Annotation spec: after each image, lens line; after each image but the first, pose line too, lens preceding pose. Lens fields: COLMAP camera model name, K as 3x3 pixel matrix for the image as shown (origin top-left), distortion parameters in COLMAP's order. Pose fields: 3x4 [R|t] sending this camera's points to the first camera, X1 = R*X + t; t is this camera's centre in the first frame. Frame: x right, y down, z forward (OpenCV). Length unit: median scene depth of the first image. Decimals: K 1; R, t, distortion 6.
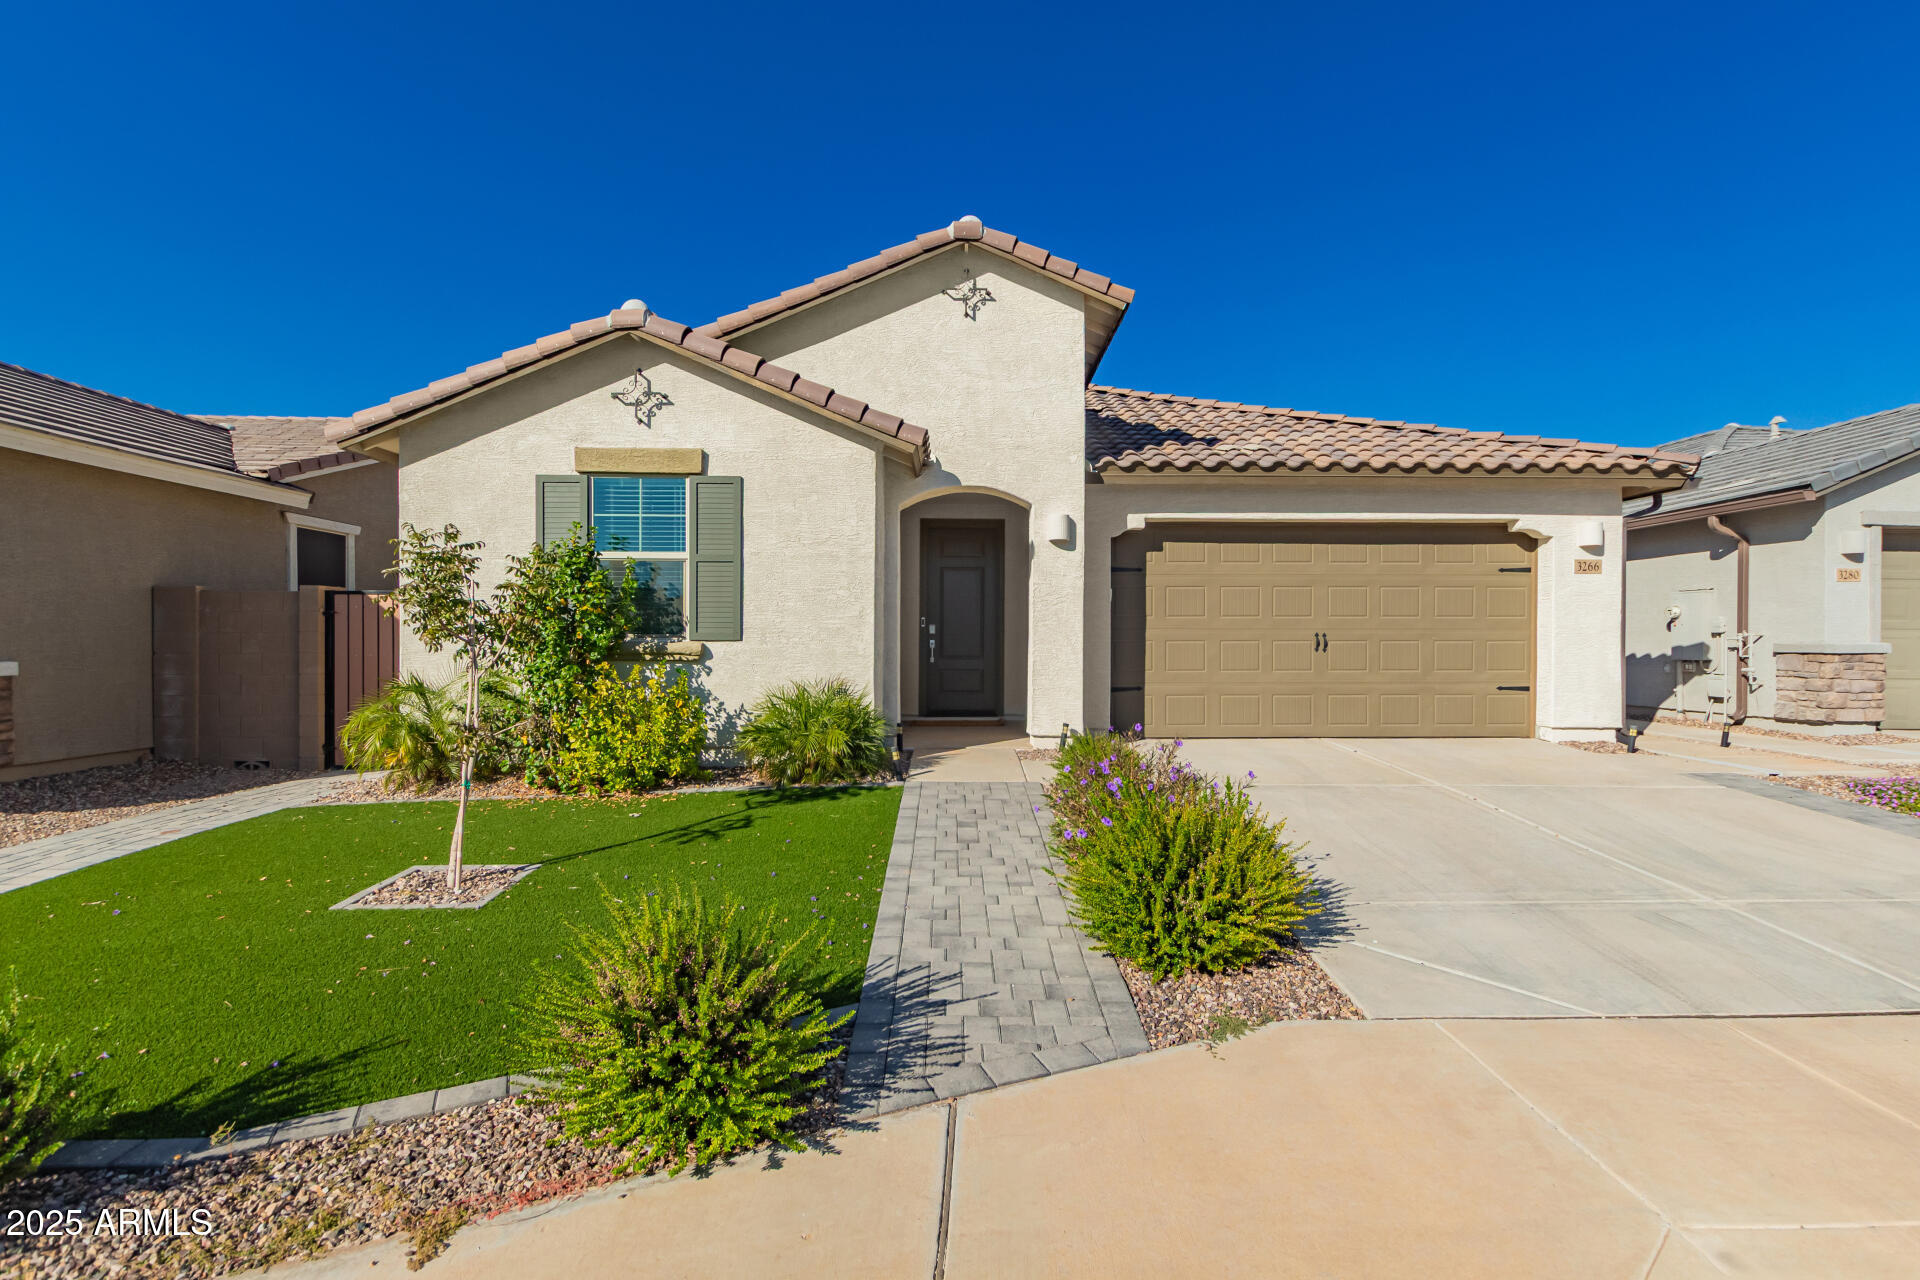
lens RADIAL K [[873.4, 0, 960.0], [0, 873.4, 640.0], [0, 0, 1]] dist [0.001870, 0.000043]
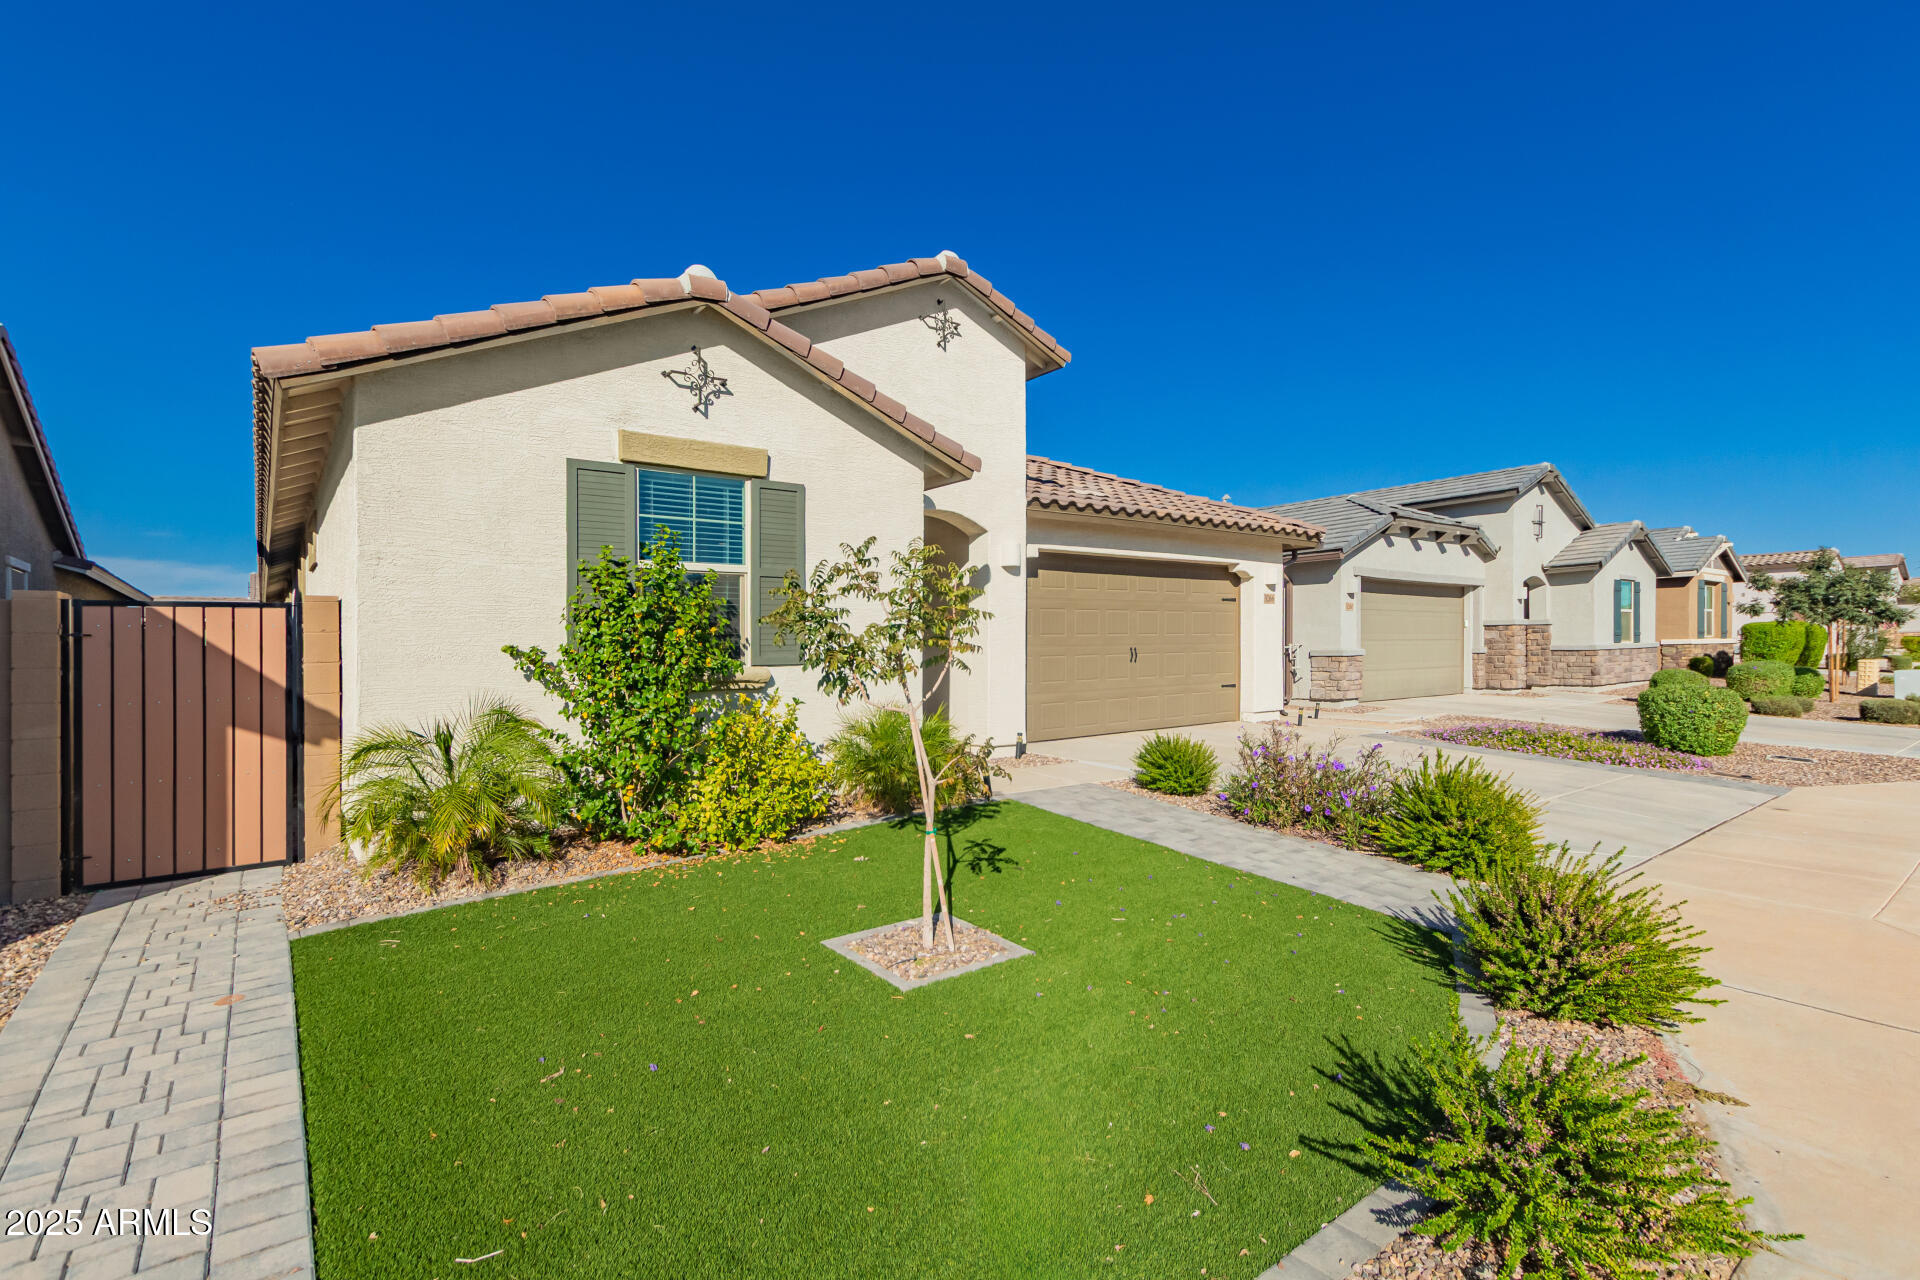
lens RADIAL K [[899.5, 0, 960.3], [0, 899.5, 650.6], [0, 0, 1]] dist [0.000310, -0.000010]
pose [[0.800330, -0.015367, 0.599363, -0.637619], [0.016736, 0.999855, 0.003288, -0.013502], [-0.599327, 0.007400, 0.800470, 0.140583]]
